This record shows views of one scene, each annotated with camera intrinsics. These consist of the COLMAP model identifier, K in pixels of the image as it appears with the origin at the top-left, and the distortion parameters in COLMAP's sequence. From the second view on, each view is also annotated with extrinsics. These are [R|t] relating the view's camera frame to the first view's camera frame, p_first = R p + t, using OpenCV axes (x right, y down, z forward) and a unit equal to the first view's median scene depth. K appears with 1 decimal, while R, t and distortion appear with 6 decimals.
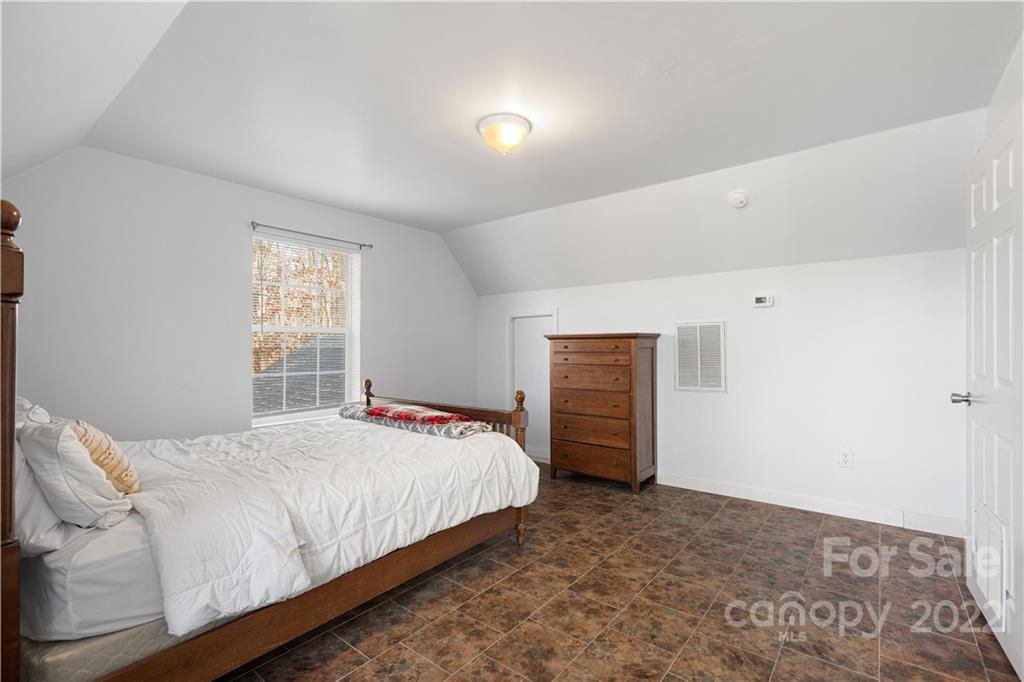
lens RADIAL K [[468.6, 0, 513.8], [0, 468.6, 338.1], [0, 0, 1]] dist [-0.008540, 0.001152]
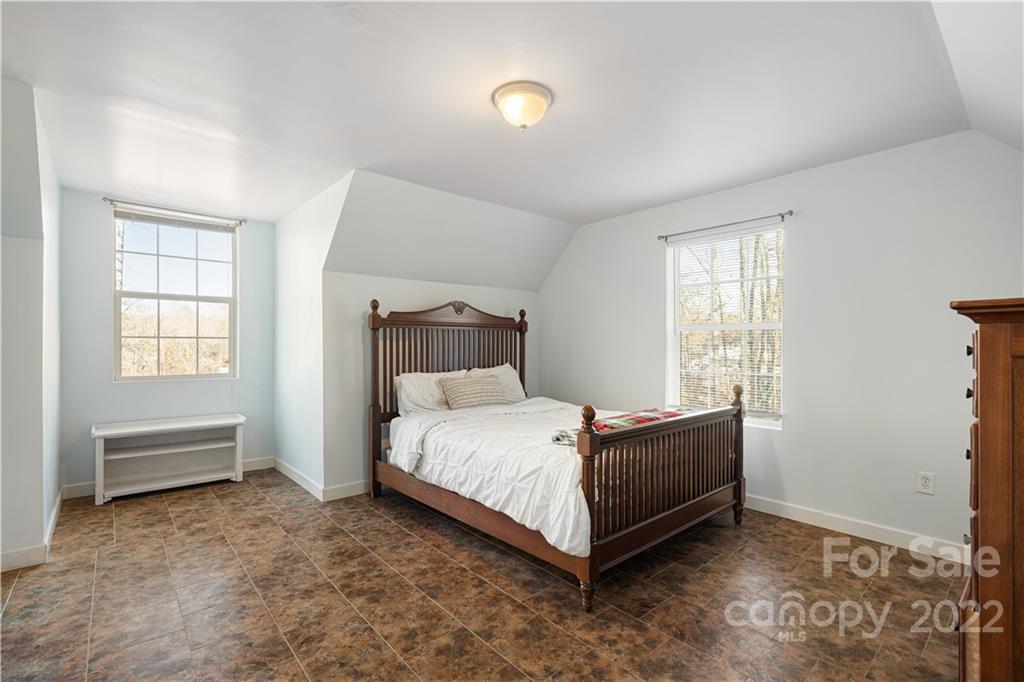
lens RADIAL K [[468.6, 0, 514.2], [0, 468.6, 348.0], [0, 0, 1]] dist [-0.008540, 0.001152]
pose [[-0.189765, 0.011591, -0.981761, 0.975142], [0.017453, 0.999812, 0.008430, 0.015143], [0.981674, -0.015535, -0.189932, 1.311919]]
